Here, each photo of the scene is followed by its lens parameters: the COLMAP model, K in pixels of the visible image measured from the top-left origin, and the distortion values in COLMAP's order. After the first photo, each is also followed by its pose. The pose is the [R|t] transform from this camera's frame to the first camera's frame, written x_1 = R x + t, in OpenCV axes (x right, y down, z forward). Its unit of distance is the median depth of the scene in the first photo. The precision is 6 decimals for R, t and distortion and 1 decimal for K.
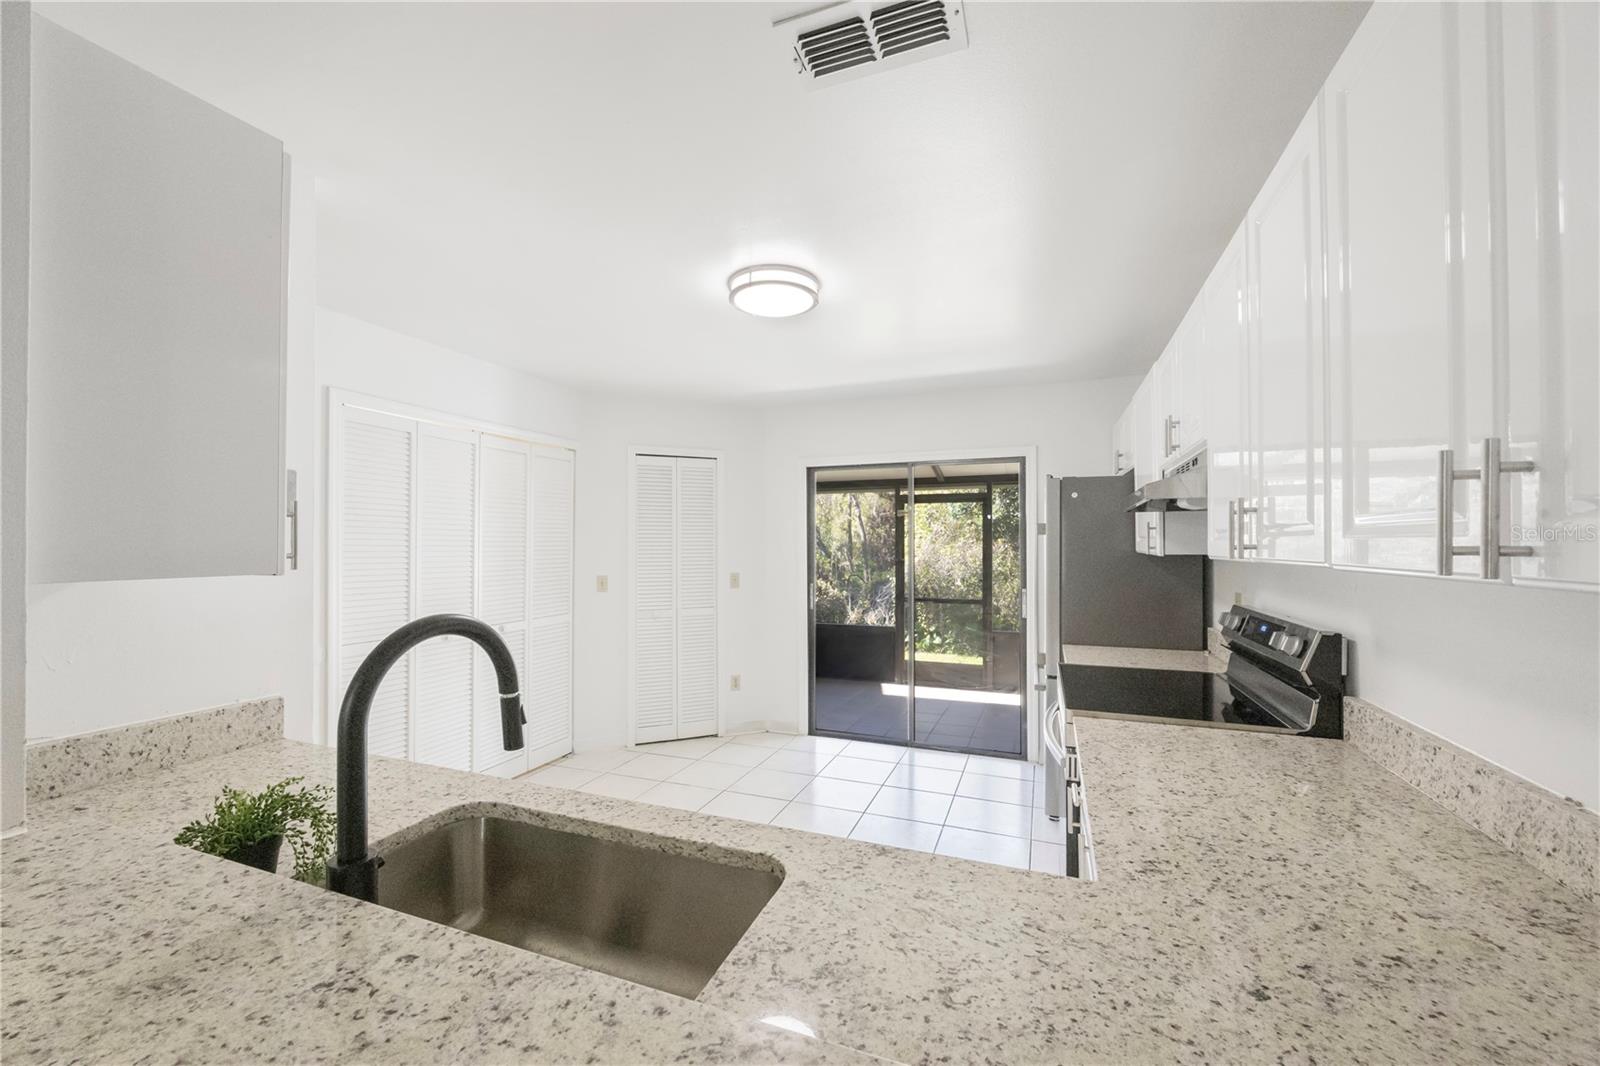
lens RADIAL K [[612.0, 0, 806.3], [0, 612.0, 543.4], [0, 0, 1]] dist [-0.002457, 0.000860]
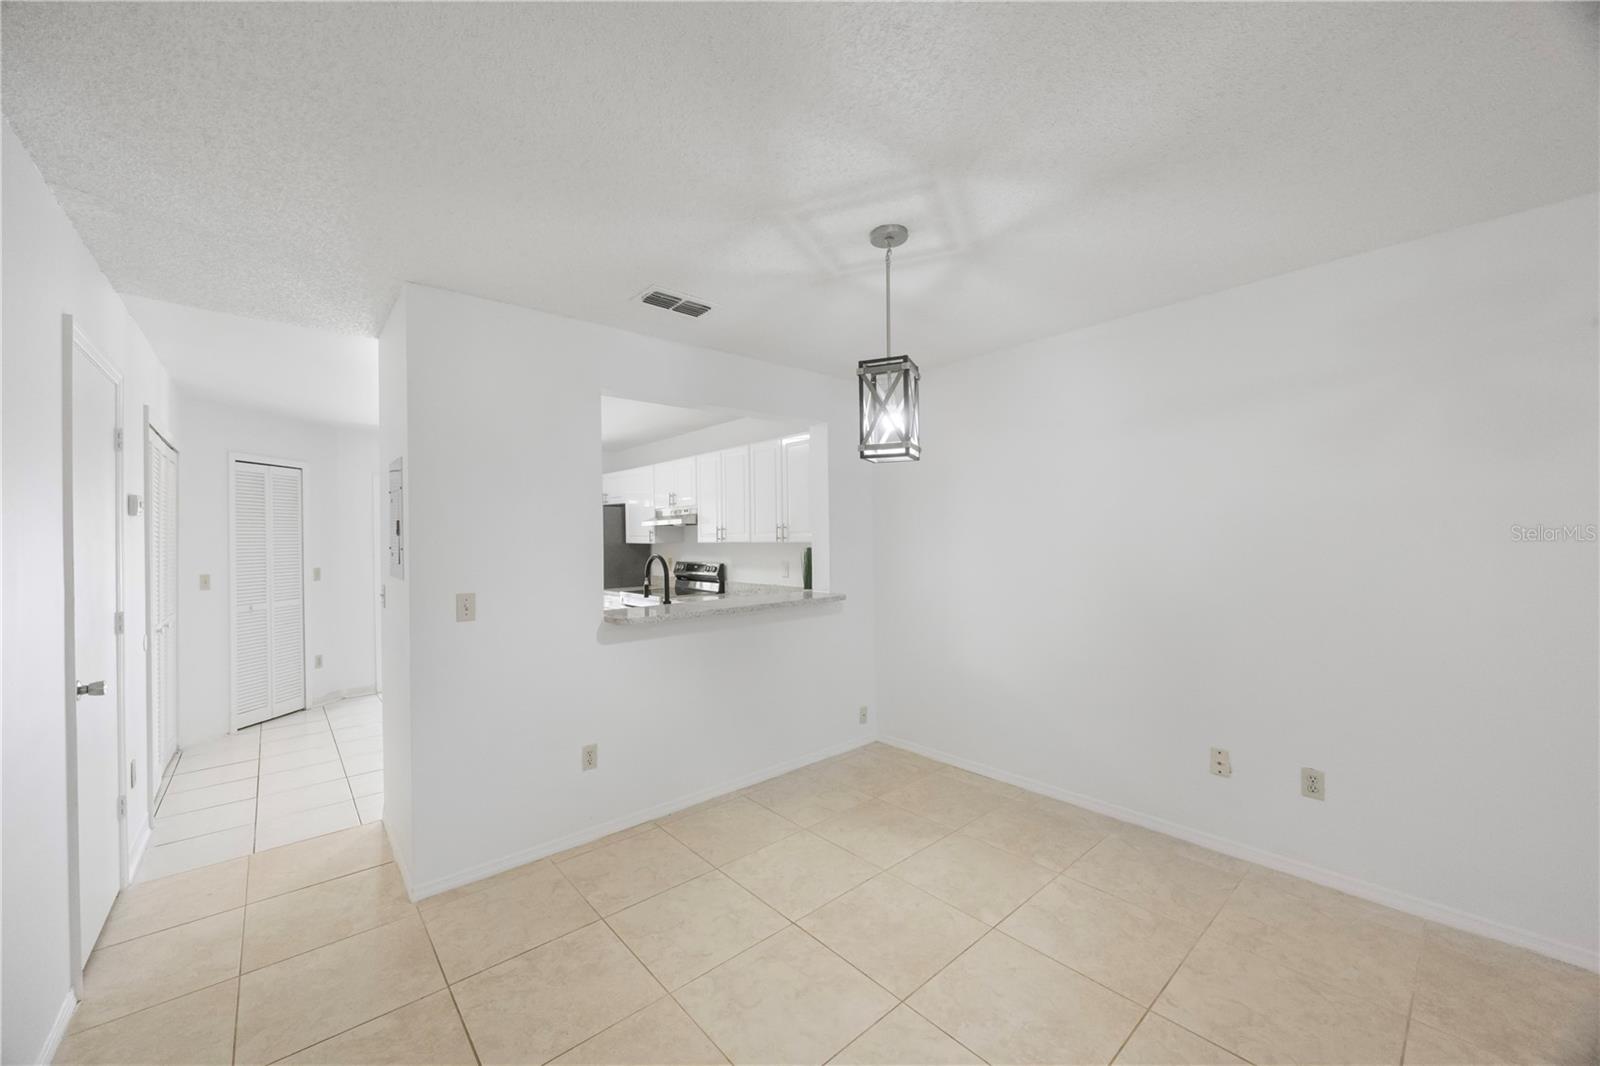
lens RADIAL K [[612.0, 0, 772.1], [0, 612.0, 534.9], [0, 0, 1]] dist [-0.002457, 0.000860]
pose [[0.491608, -0.001393, 0.870816, -0.771871], [0.010869, 0.999931, -0.004536, 0.000202], [-0.870749, 0.011695, 0.491589, -0.367667]]
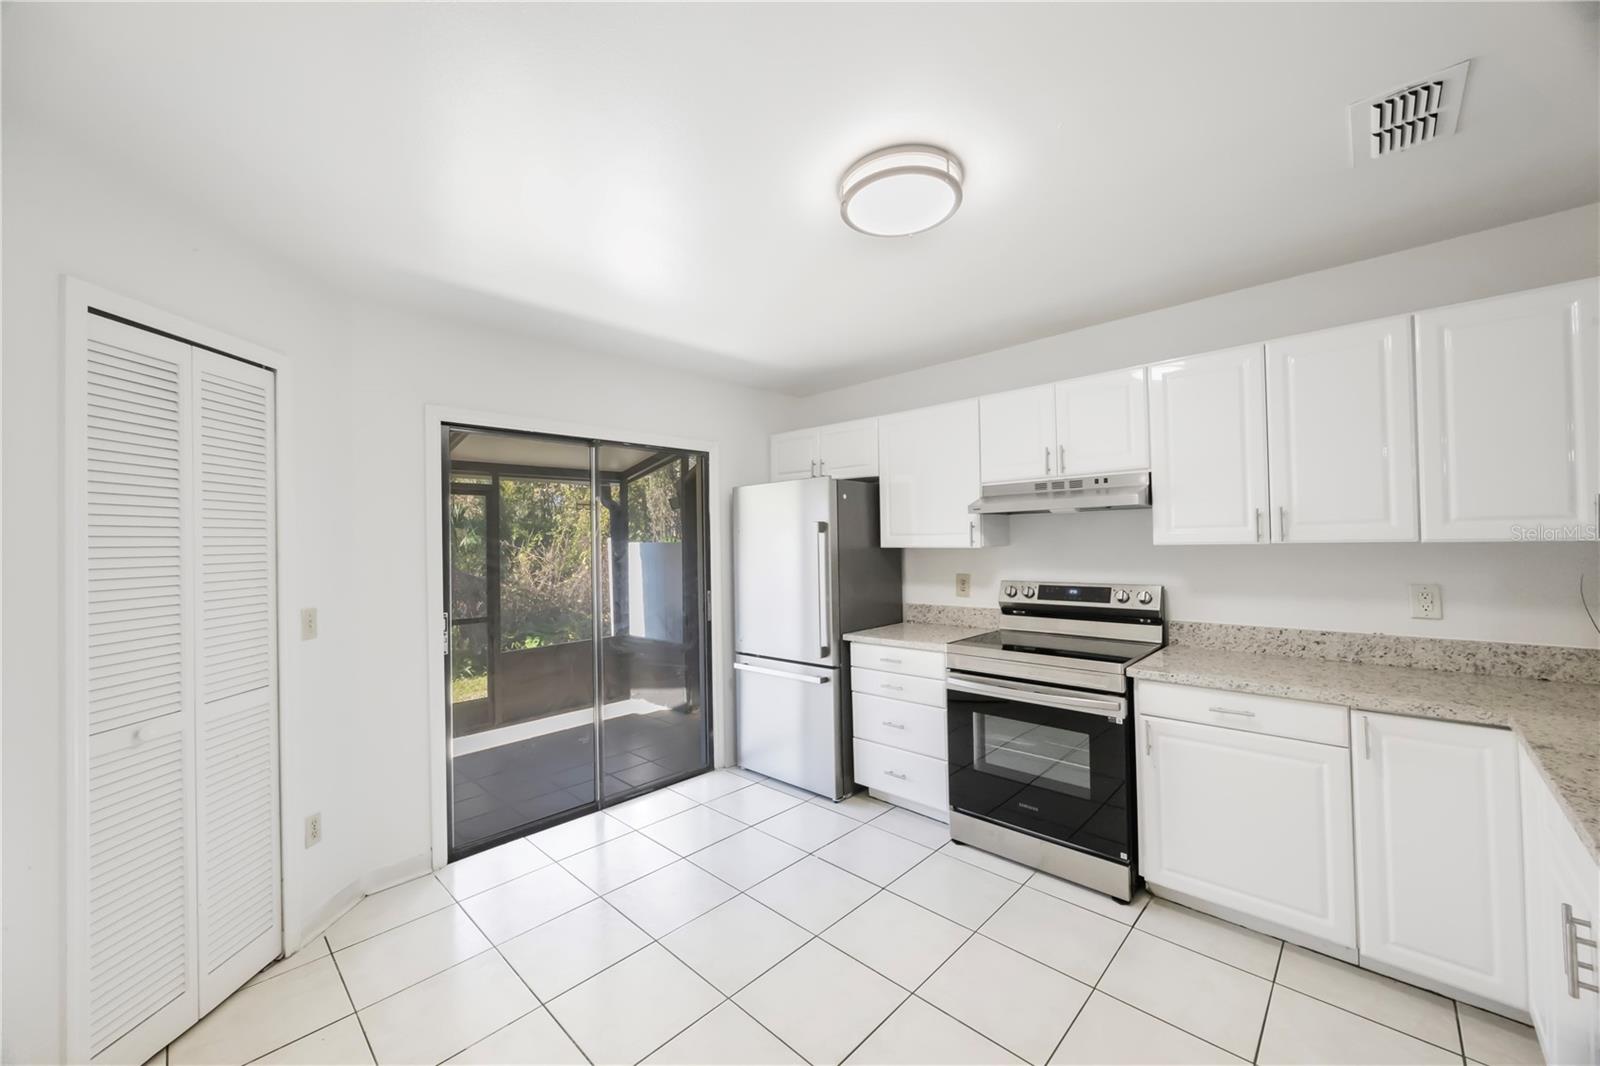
lens RADIAL K [[612.0, 0, 776.3], [0, 612.0, 533.3], [0, 0, 1]] dist [-0.002457, 0.000860]
pose [[0.407866, 0.005272, 0.913027, -0.455007], [0.015937, 0.999790, -0.012893, -0.001344], [-0.912903, 0.019809, 0.407696, 0.485571]]
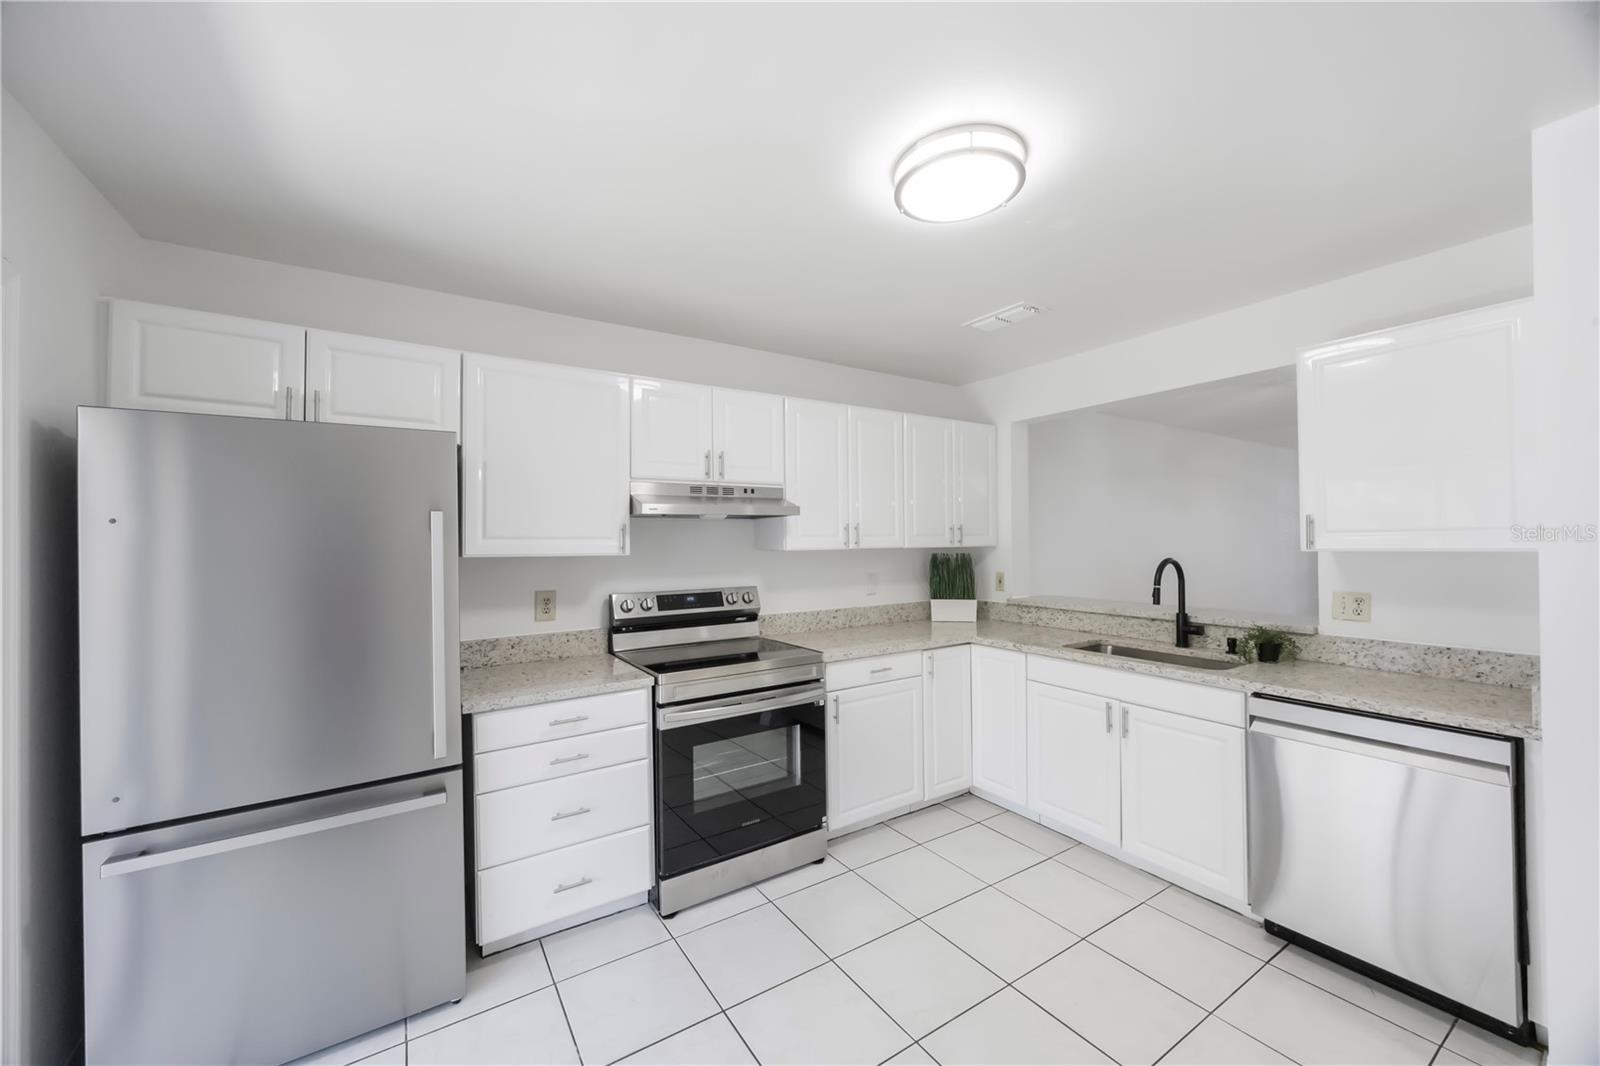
lens RADIAL K [[612.0, 0, 795.3], [0, 612.0, 536.3], [0, 0, 1]] dist [-0.002457, 0.000860]
pose [[-0.809843, 0.014753, 0.586461, -0.172771], [0.009388, 0.999882, -0.012189, 0.000639], [-0.586572, -0.004365, -0.809886, 0.967353]]
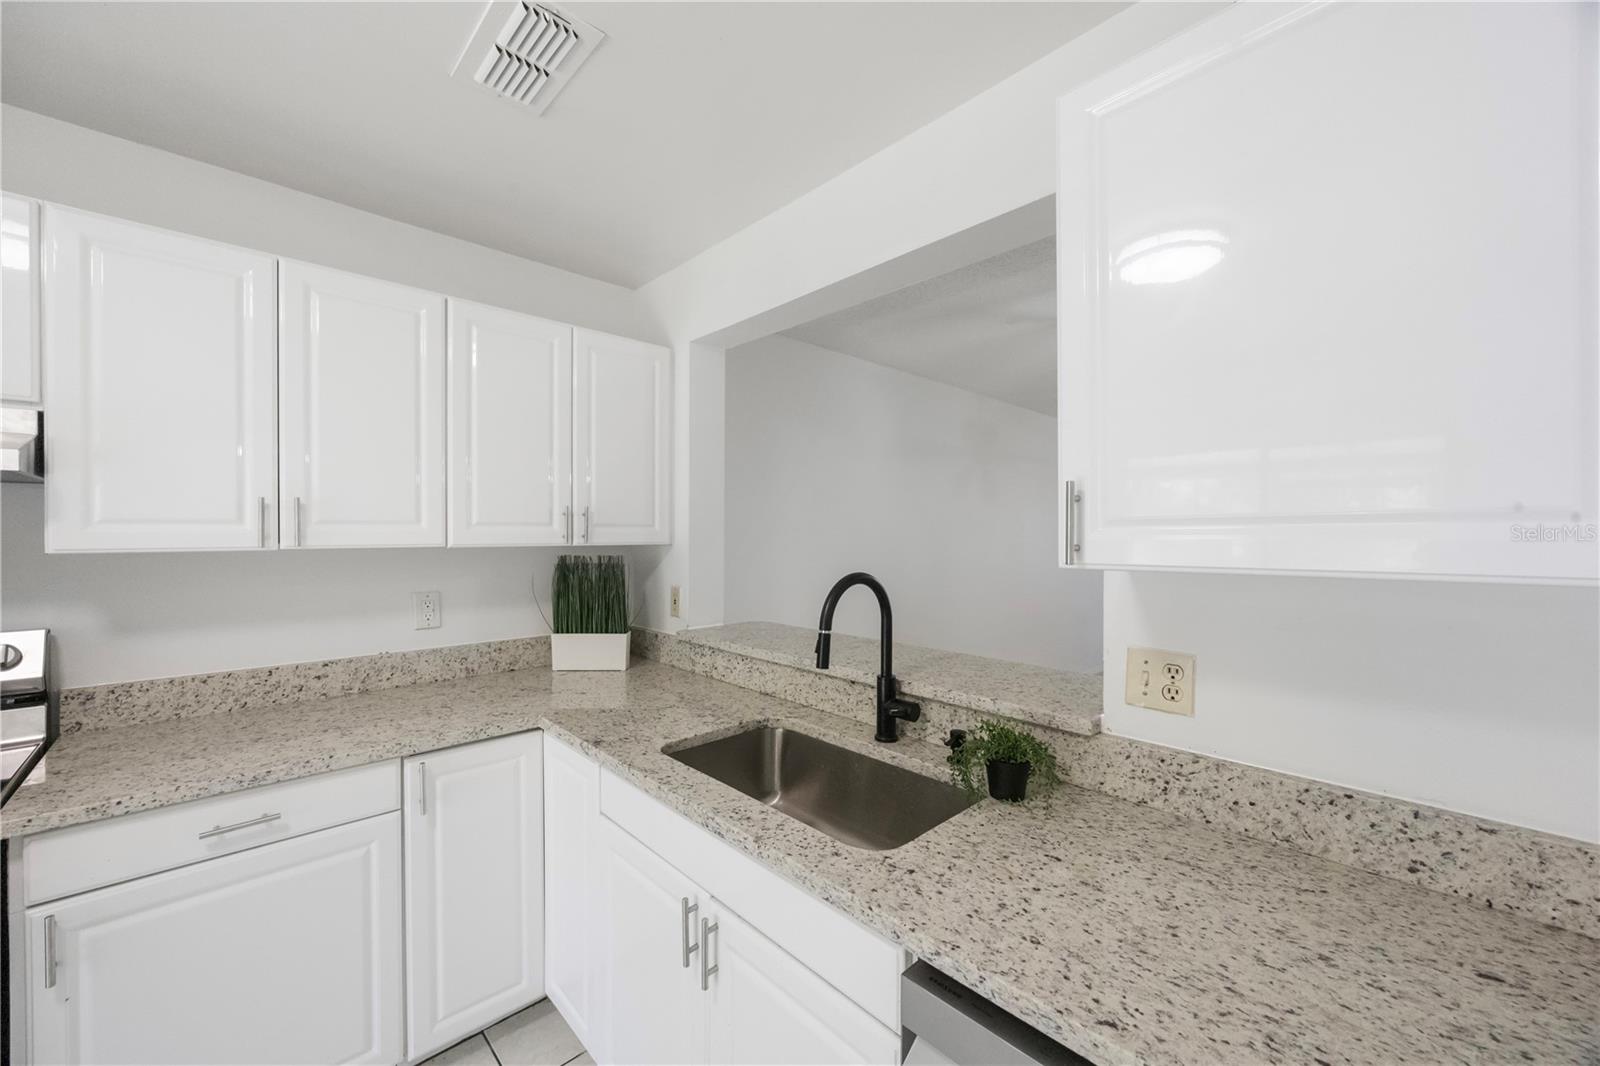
lens RADIAL K [[612.0, 0, 801.3], [0, 612.0, 535.3], [0, 0, 1]] dist [-0.002457, 0.000860]
pose [[-0.904344, 0.000565, 0.426803, -0.230213], [0.000091, 0.999999, -0.001131, -0.000736], [-0.426803, -0.000984, -0.904344, 0.509794]]
